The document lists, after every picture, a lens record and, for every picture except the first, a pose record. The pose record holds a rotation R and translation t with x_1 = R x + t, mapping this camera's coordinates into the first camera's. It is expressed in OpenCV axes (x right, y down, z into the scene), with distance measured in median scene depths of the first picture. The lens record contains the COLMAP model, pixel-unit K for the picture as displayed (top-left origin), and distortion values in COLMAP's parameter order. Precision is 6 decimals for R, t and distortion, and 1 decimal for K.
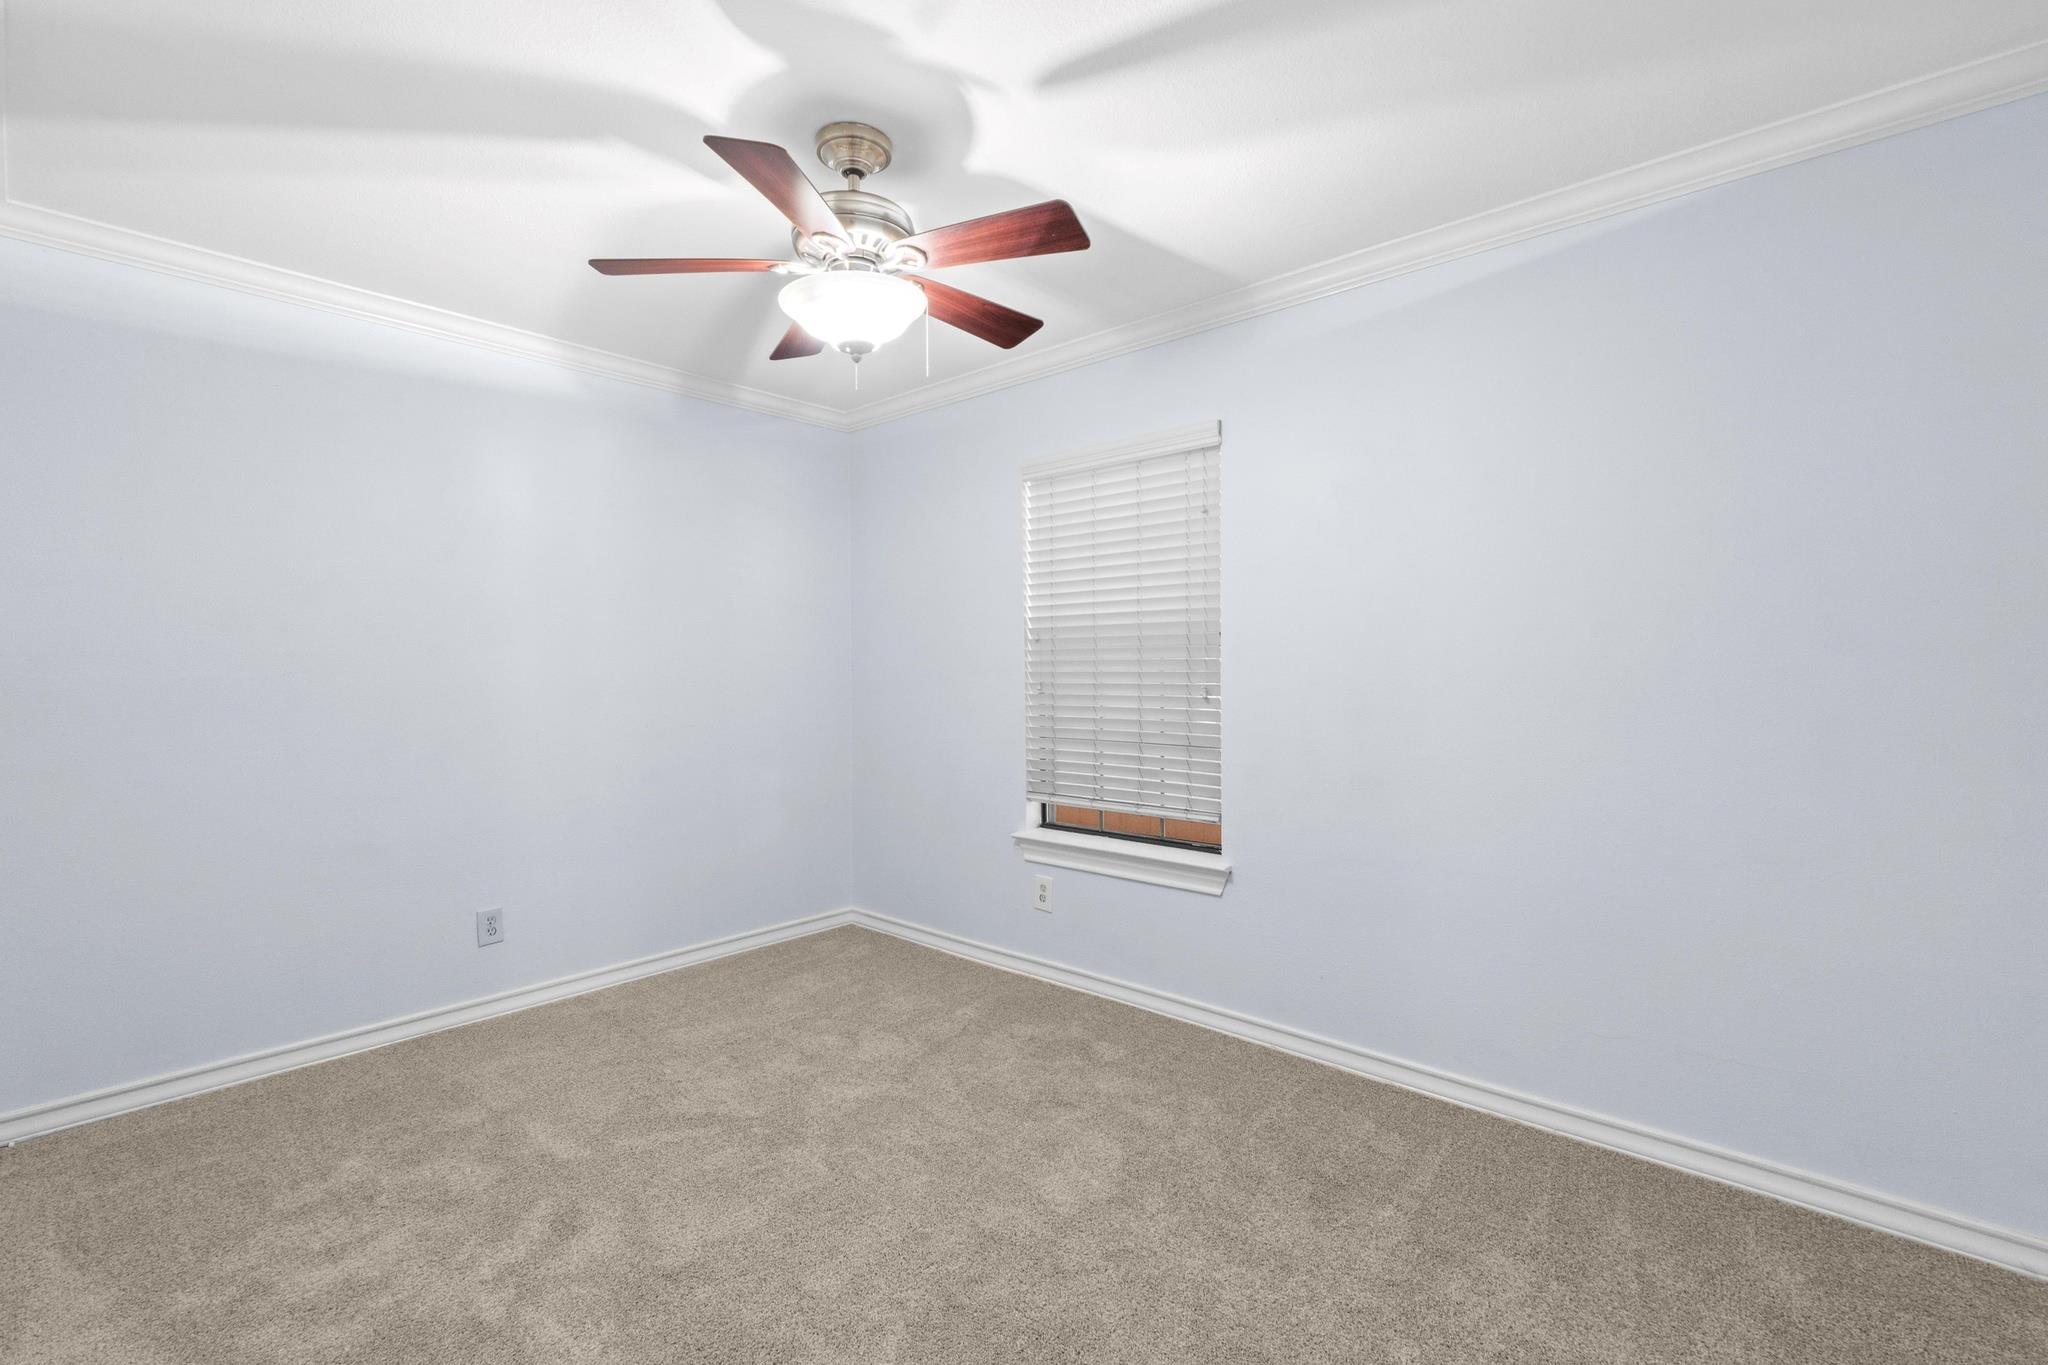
lens RADIAL K [[885.2, 0, 1026.6], [0, 885.2, 663.4], [0, 0, 1]] dist [-0.007717, 0.000604]
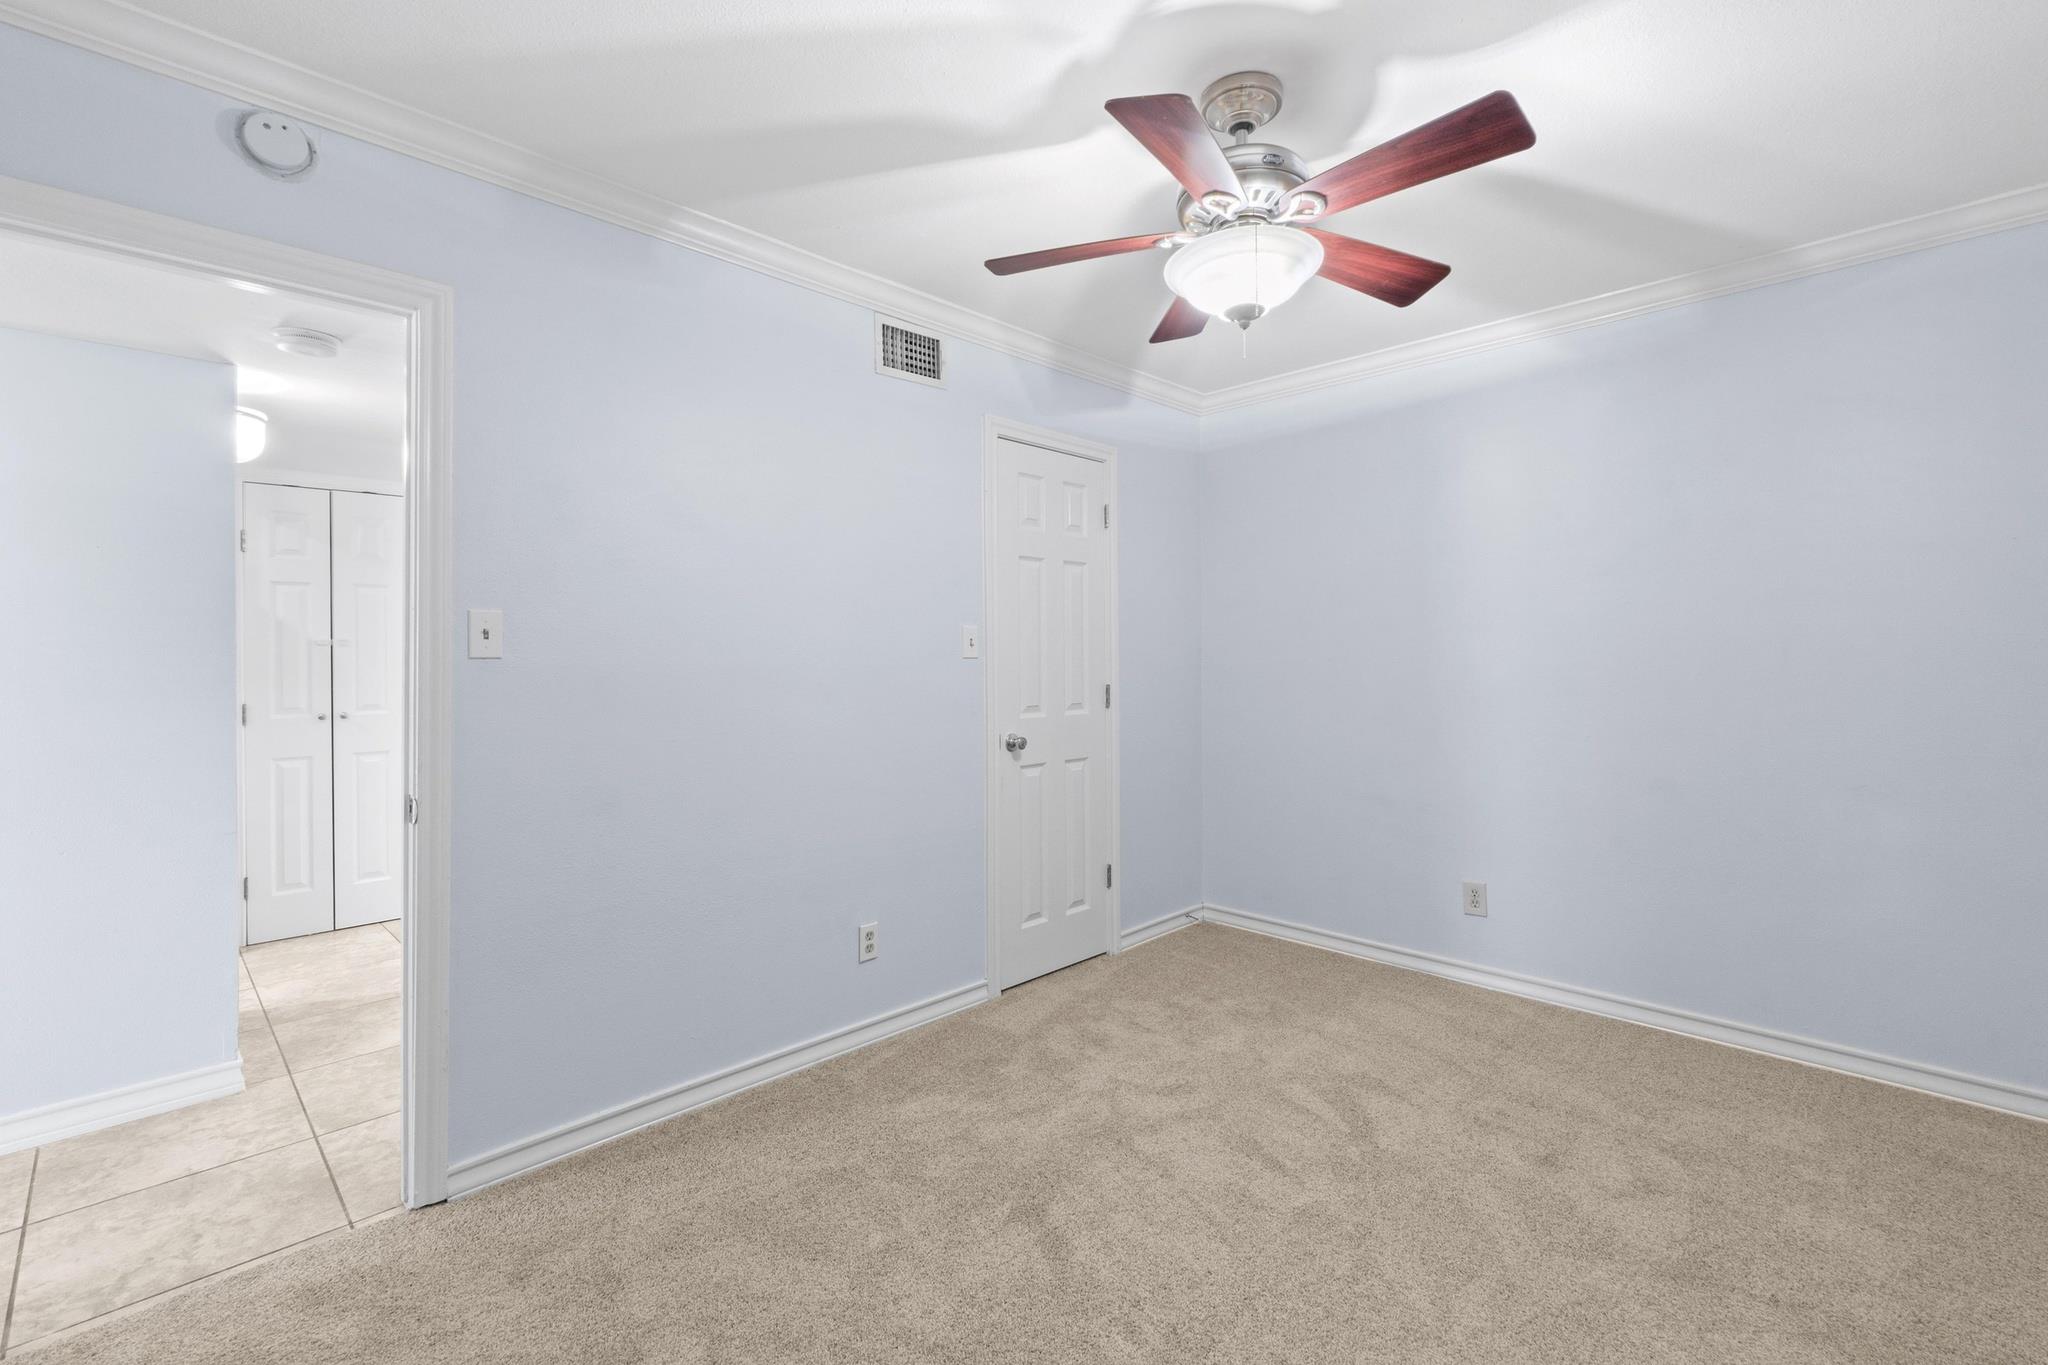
lens RADIAL K [[885.2, 0, 1026.6], [0, 885.2, 663.4], [0, 0, 1]] dist [-0.007717, 0.000604]
pose [[-0.032066, 0.019715, -0.999291, 0.623513], [0.012226, 0.999738, 0.019331, -0.016011], [0.999411, -0.011598, -0.032299, 0.667096]]
